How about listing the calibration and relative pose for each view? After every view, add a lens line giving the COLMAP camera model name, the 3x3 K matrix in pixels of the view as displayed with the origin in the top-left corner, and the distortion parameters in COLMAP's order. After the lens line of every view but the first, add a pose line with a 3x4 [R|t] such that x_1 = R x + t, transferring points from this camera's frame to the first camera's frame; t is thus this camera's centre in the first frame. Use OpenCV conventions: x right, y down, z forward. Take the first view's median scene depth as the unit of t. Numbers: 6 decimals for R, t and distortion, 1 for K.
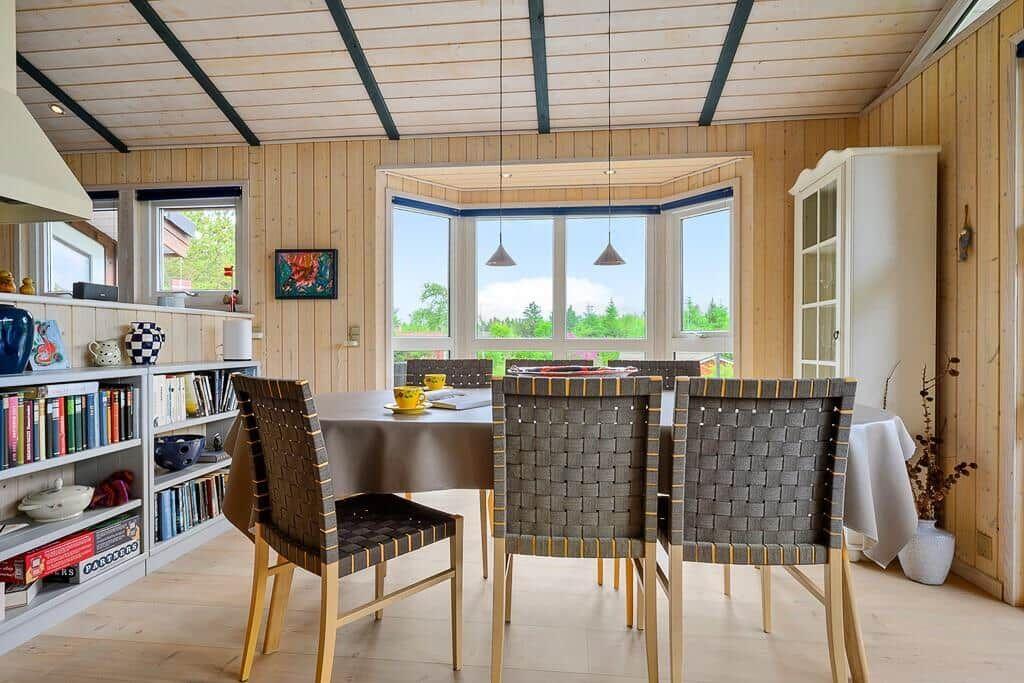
lens RADIAL K [[505.8, 0, 512.0], [0, 505.8, 341.5], [0, 0, 1]] dist [-0.003481, -0.000486]
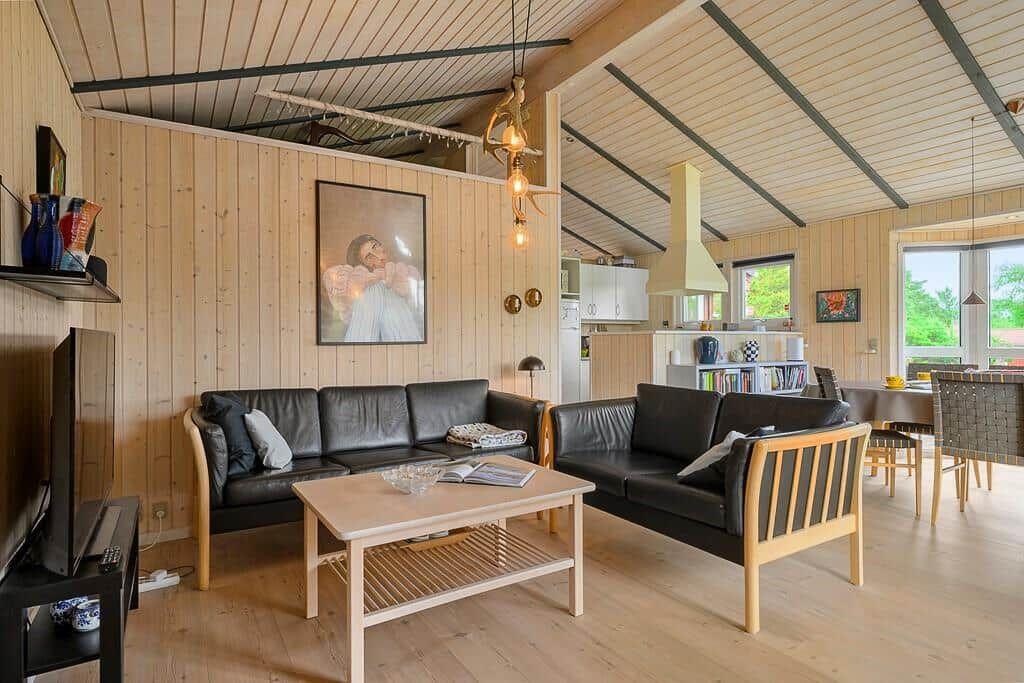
lens RADIAL K [[545.7, 0, 512.0], [0, 545.7, 341.5], [0, 0, 1]] dist [-0.002549, -0.000281]
pose [[0.607988, -0.001025, -0.793946, 0.308605], [0.002210, 0.999997, 0.000401, -0.027995], [0.793943, -0.001998, 0.607989, -0.798802]]
